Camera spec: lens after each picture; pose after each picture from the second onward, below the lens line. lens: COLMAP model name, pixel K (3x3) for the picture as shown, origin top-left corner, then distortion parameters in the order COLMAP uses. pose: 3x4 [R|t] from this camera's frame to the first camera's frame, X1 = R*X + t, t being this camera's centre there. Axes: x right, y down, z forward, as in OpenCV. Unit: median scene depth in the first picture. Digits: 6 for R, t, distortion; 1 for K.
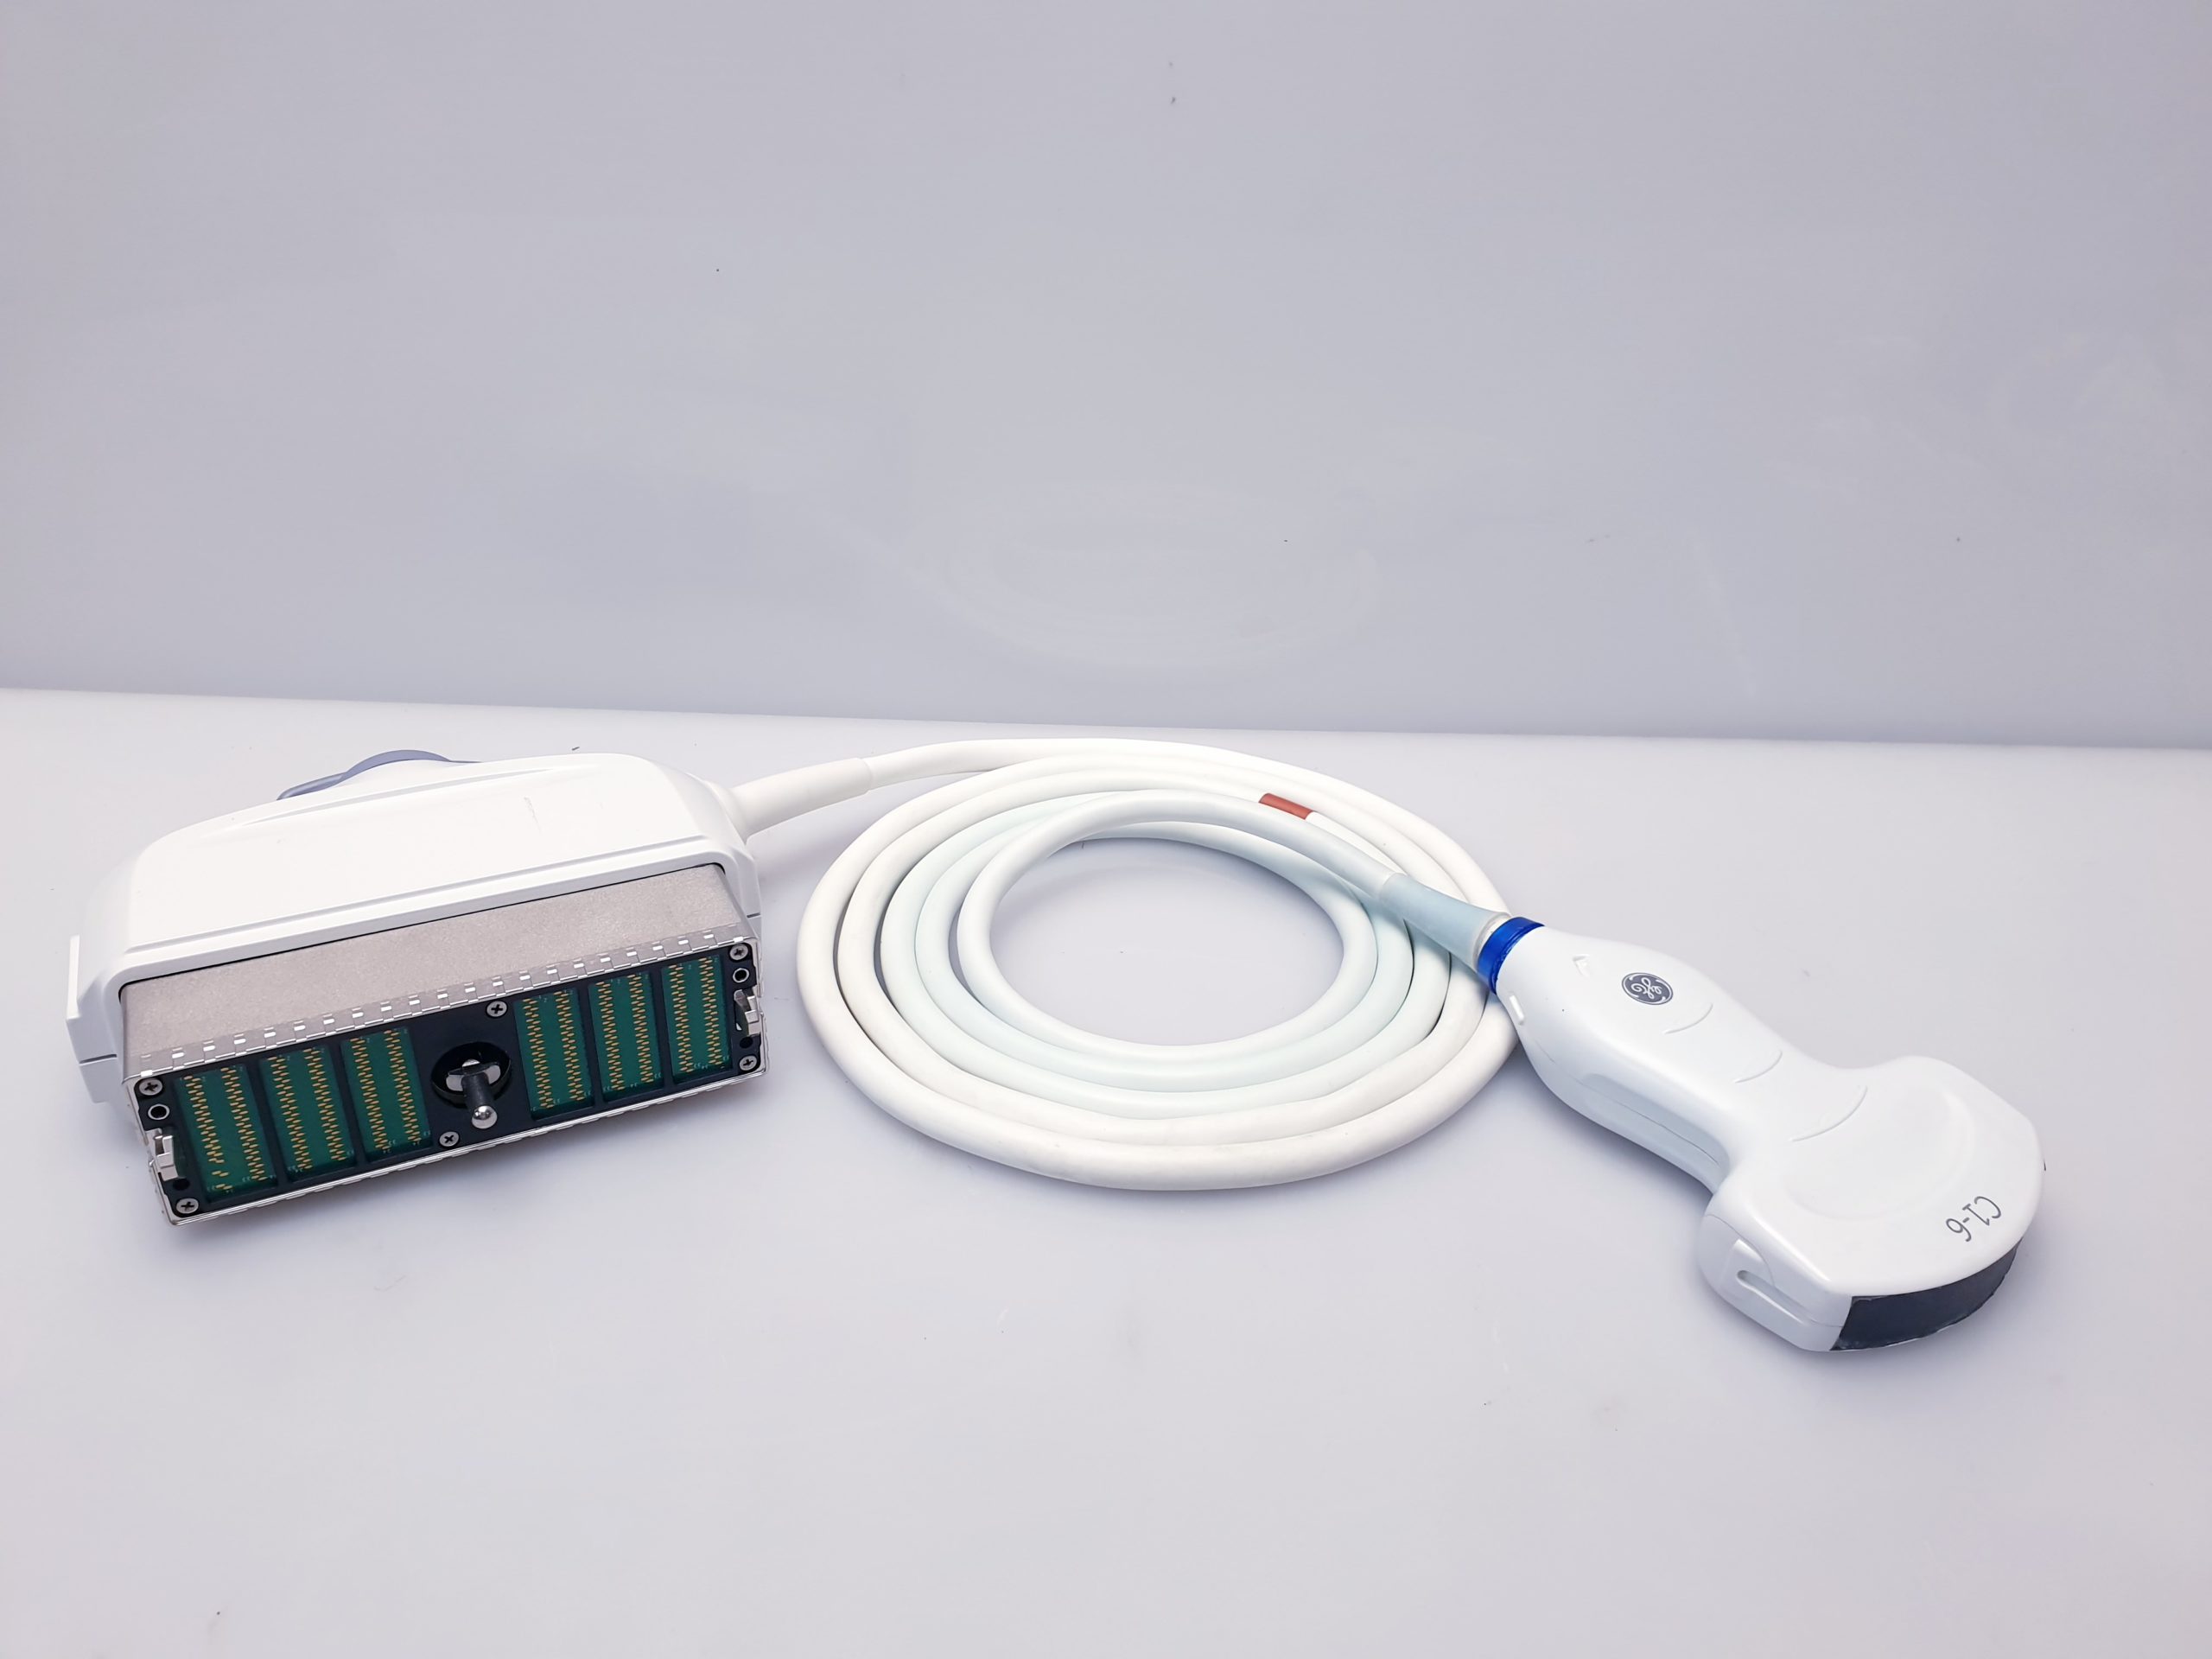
lens RADIAL K [[1689.7, 0, 1106.0], [0, 1689.7, 829.5], [0, 0, 1]] dist [0.130127, -0.184704]
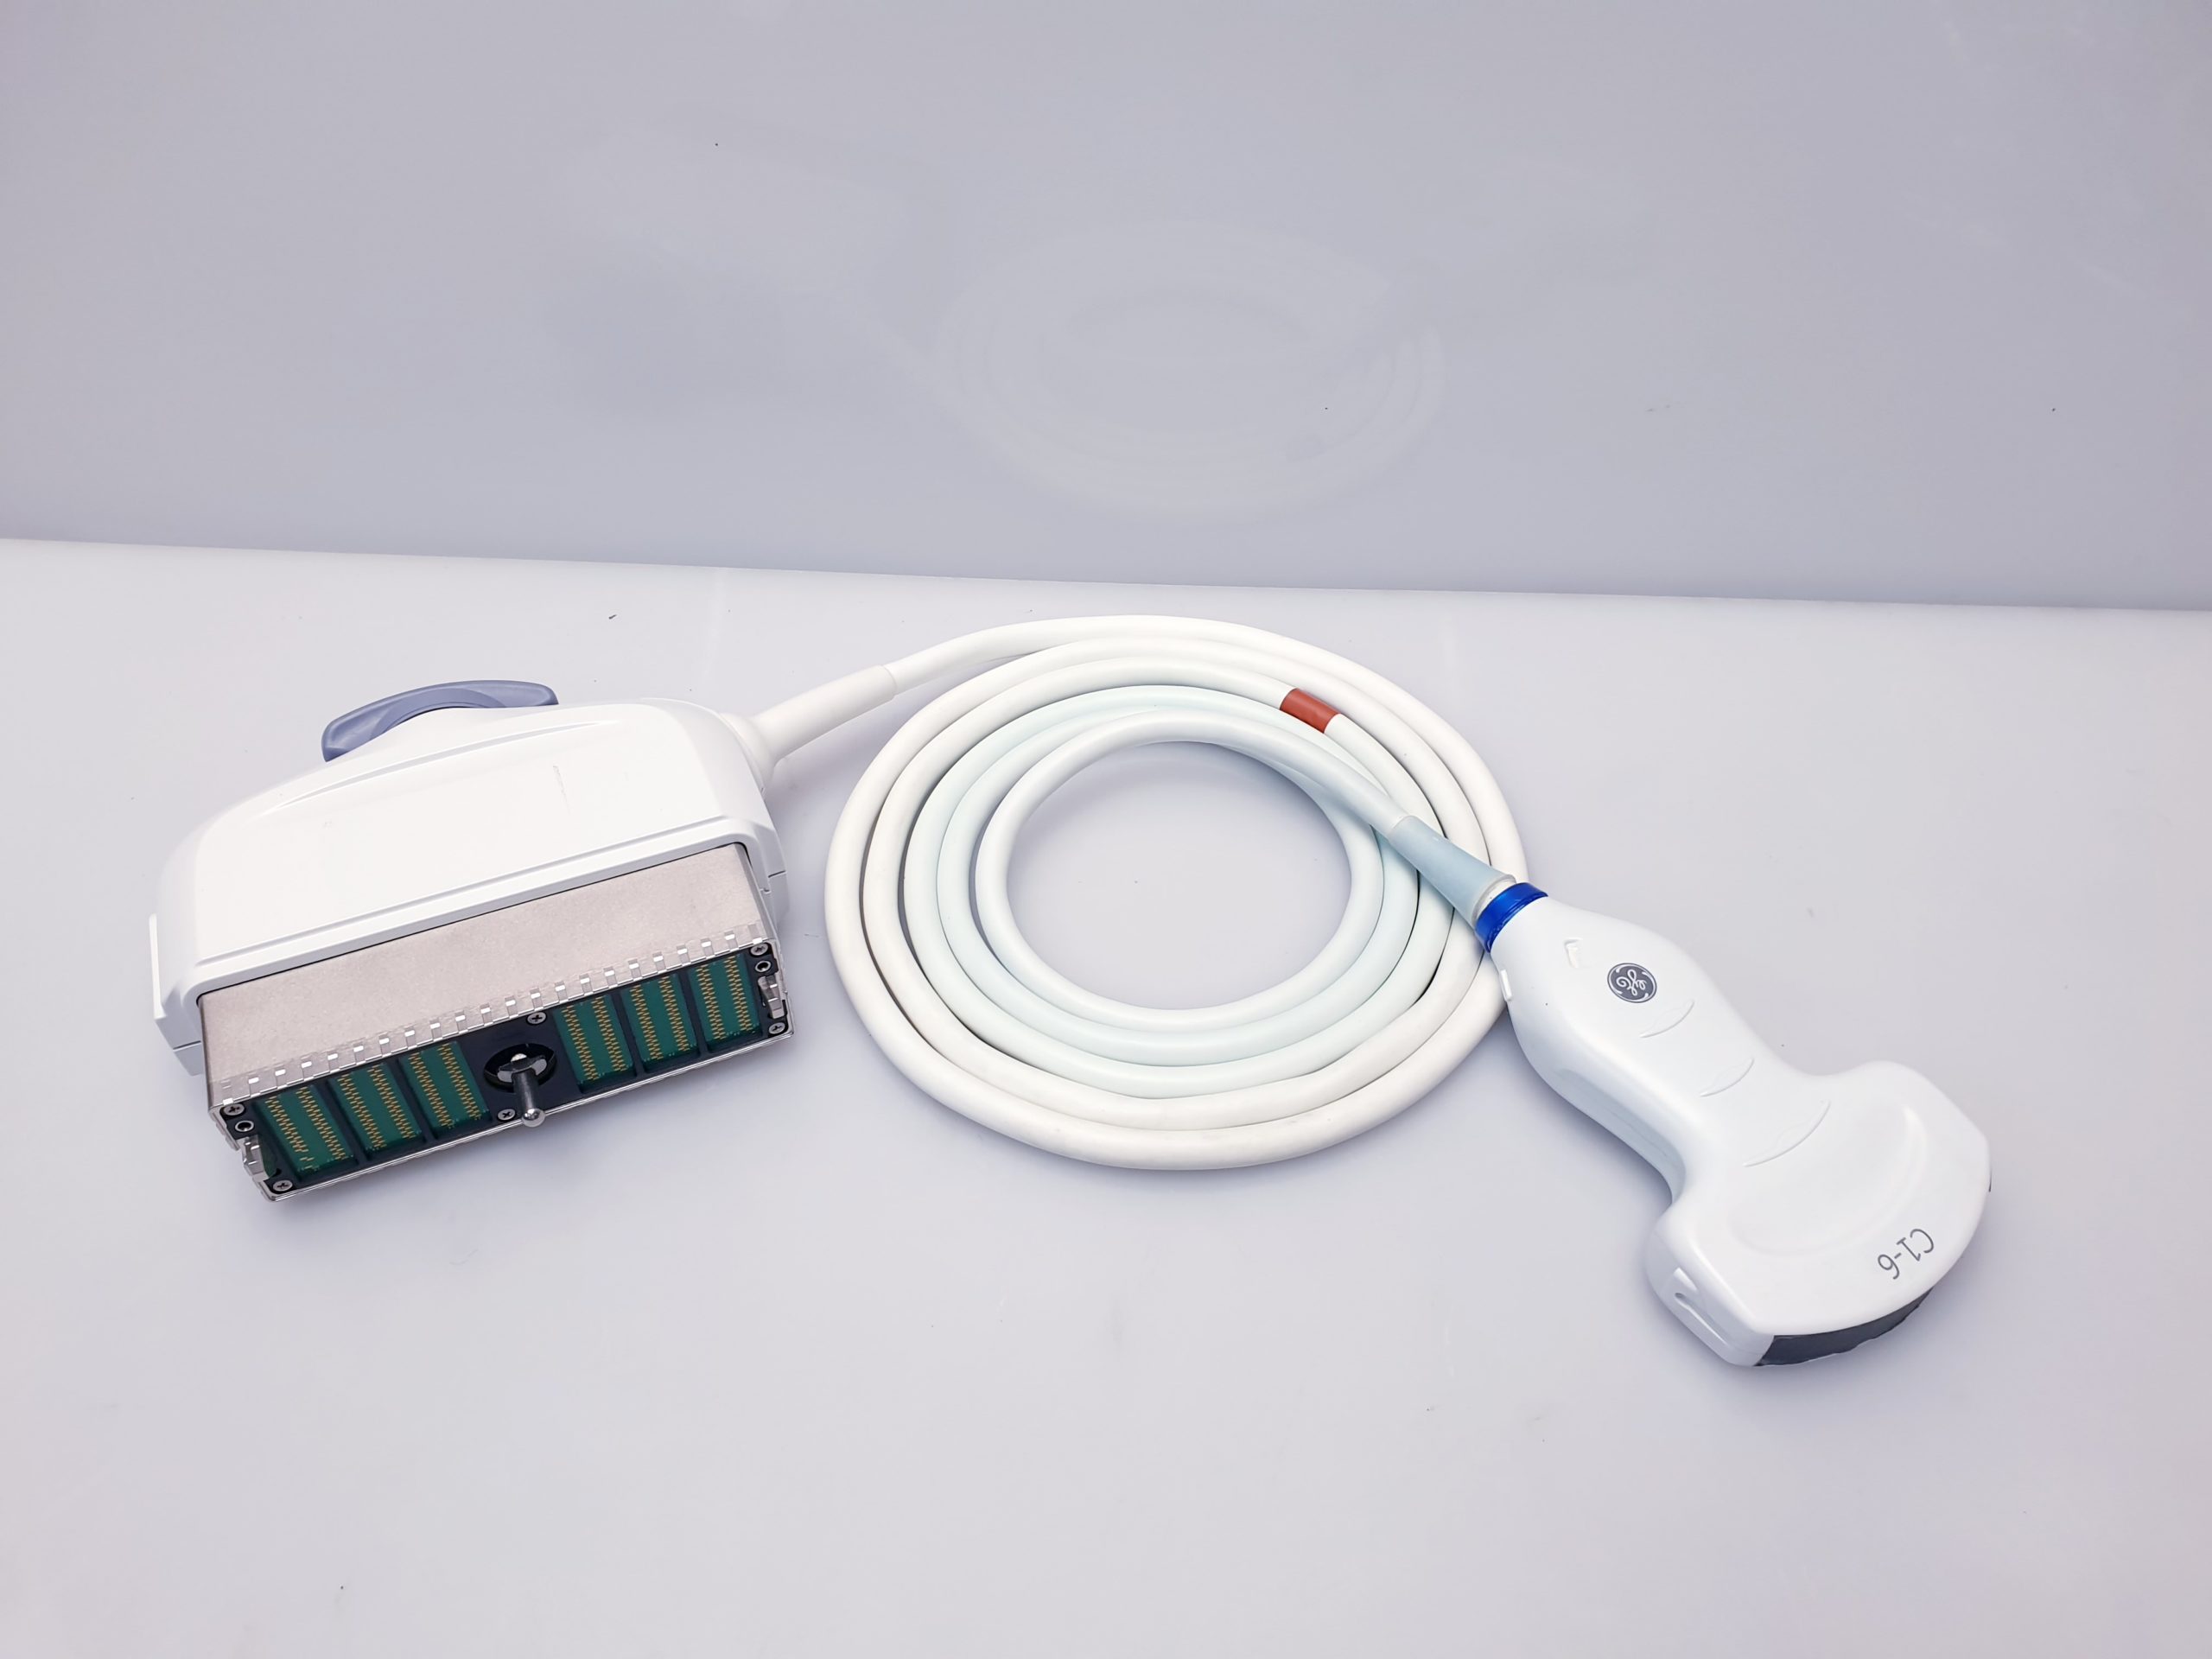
lens RADIAL K [[1687.0, 0, 1106.0], [0, 1687.0, 829.5], [0, 0, 1]] dist [0.194035, -0.364862]
pose [[0.998087, 0.017933, -0.059172, 0.061242], [-0.001132, 0.962156, 0.272496, -0.286964], [0.061819, -0.271908, 0.960336, 0.012747]]
